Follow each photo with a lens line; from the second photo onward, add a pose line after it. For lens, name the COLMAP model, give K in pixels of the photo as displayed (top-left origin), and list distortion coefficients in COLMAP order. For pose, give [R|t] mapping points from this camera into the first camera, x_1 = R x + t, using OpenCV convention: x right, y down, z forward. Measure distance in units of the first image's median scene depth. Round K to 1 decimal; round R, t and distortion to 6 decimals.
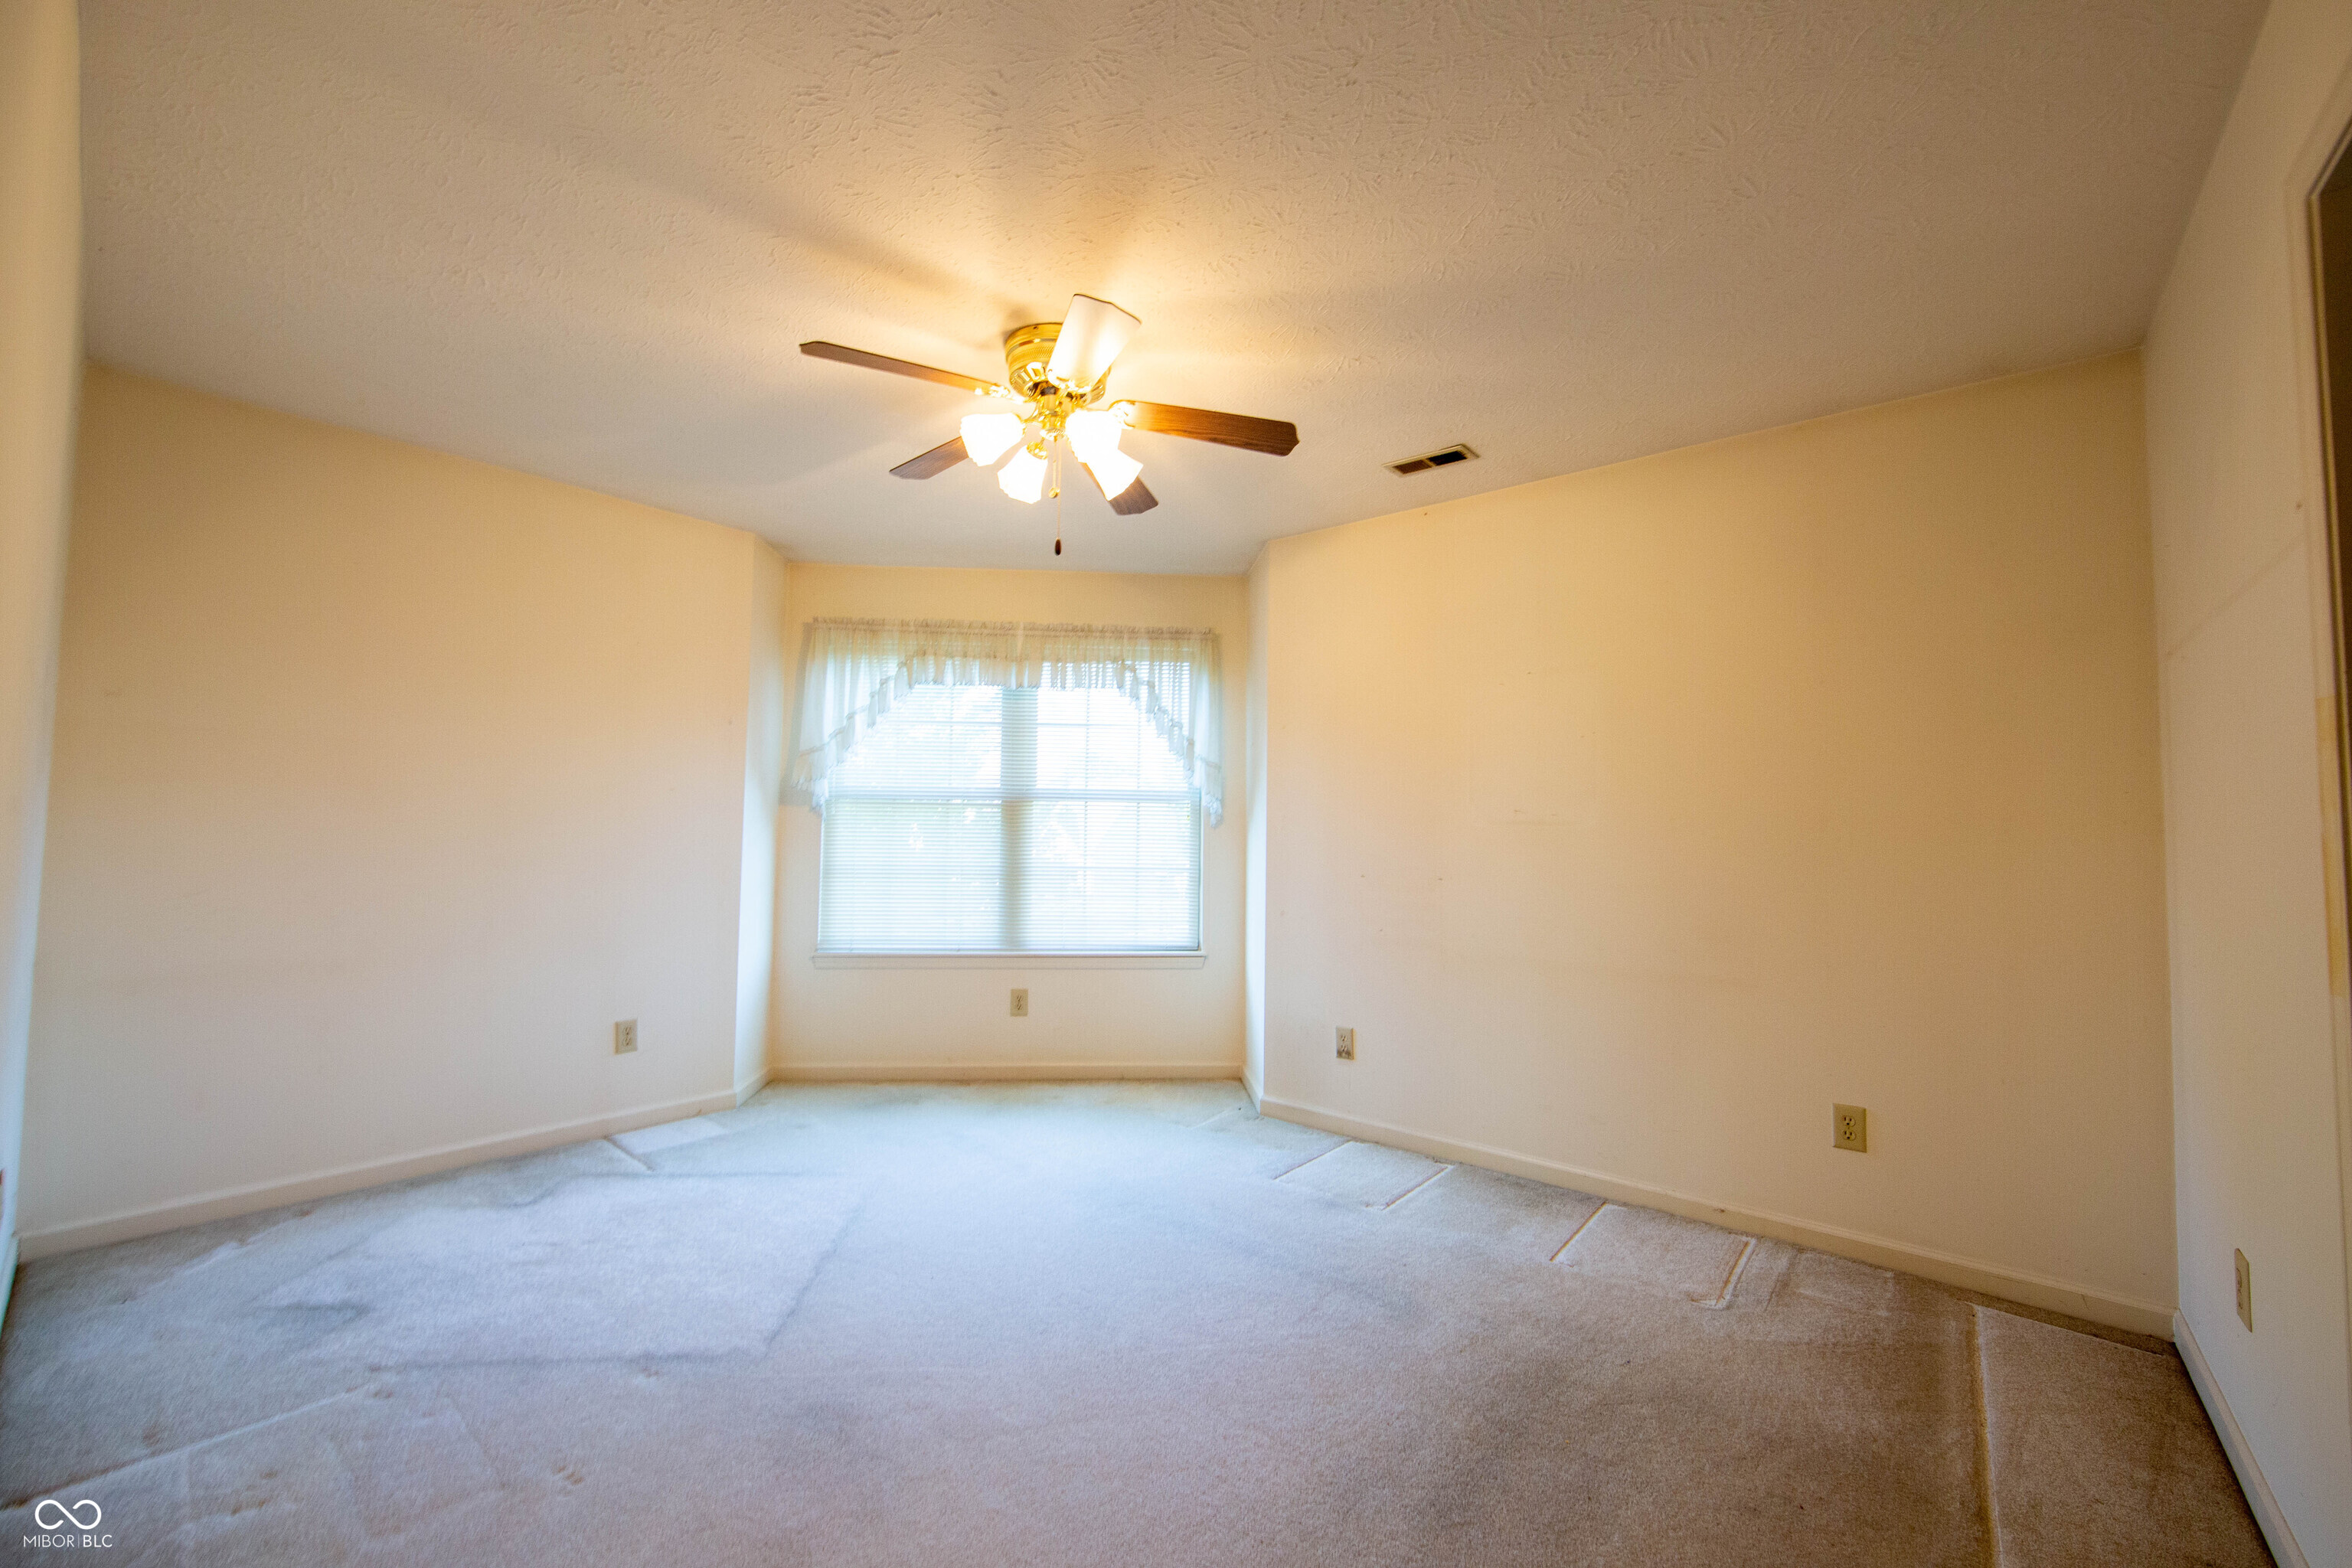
lens RADIAL K [[923.2, 0, 1179.4], [0, 923.2, 784.5], [0, 0, 1]] dist [-0.015159, 0.002884]
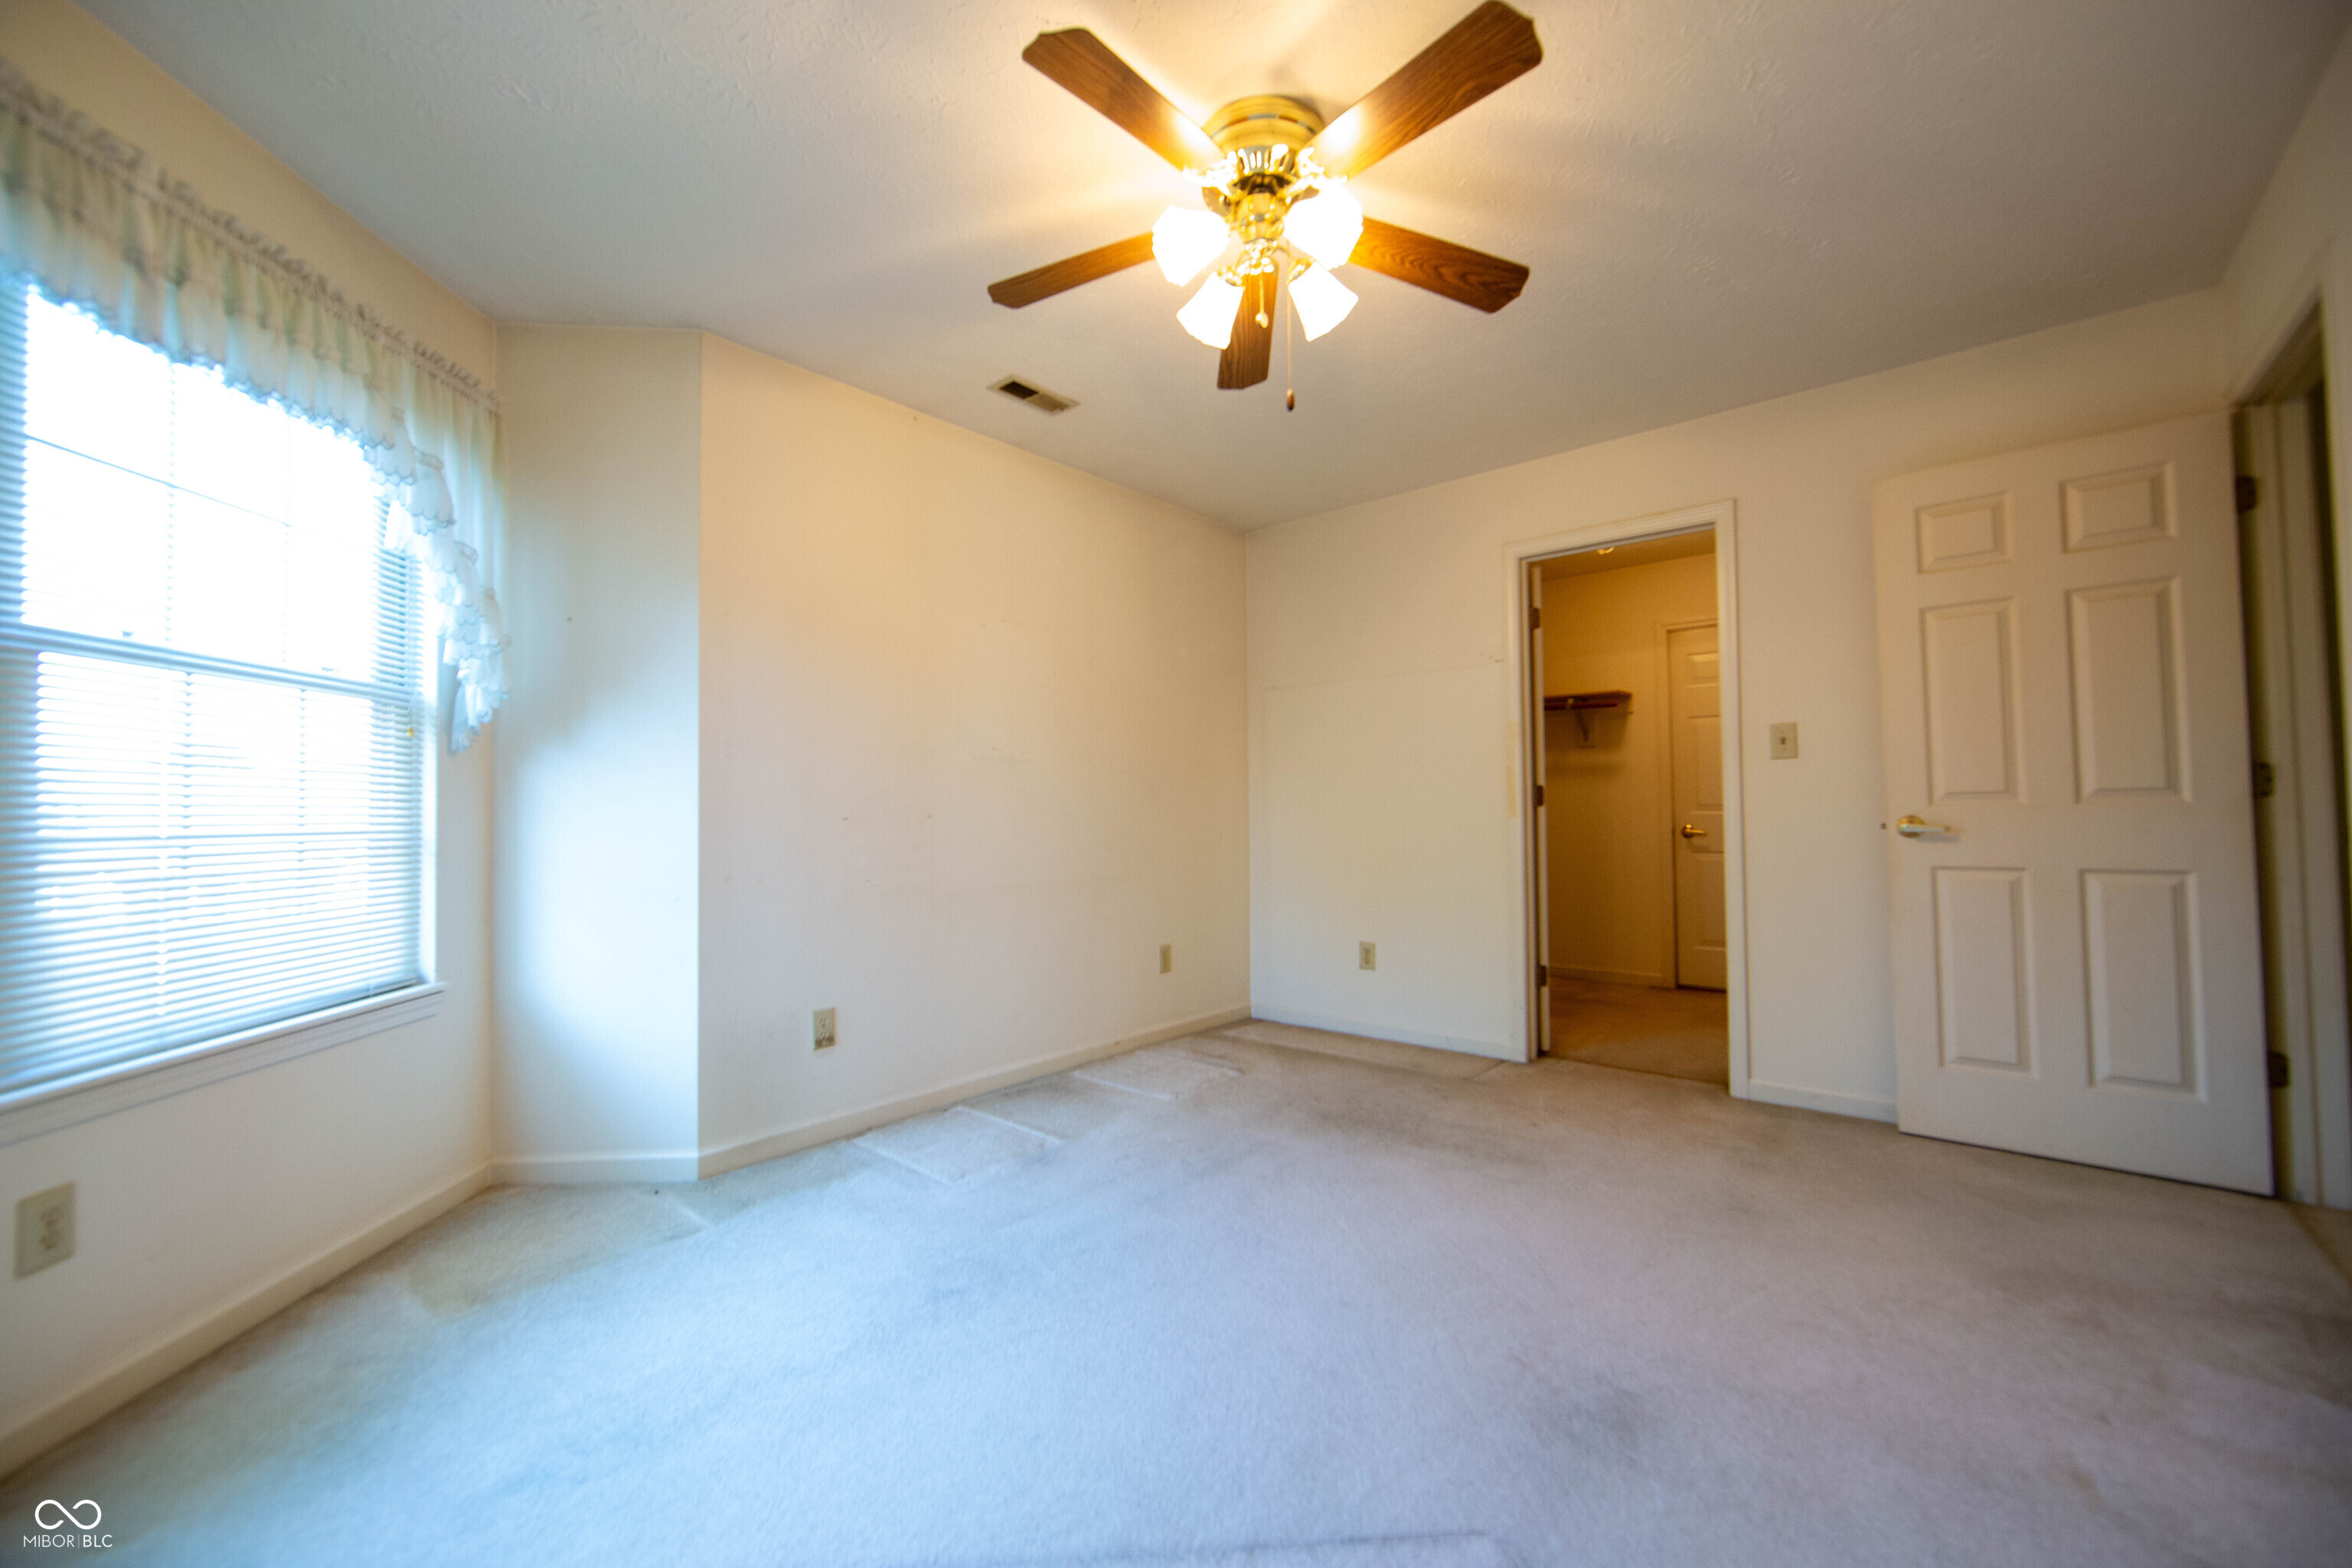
lens RADIAL K [[923.2, 0, 1179.4], [0, 923.2, 784.5], [0, 0, 1]] dist [-0.015159, 0.002884]
pose [[0.009304, 0.009358, 0.999913, -0.635390], [-0.047443, 0.998834, -0.008907, 0.062843], [-0.998831, -0.047356, 0.009737, 0.711305]]
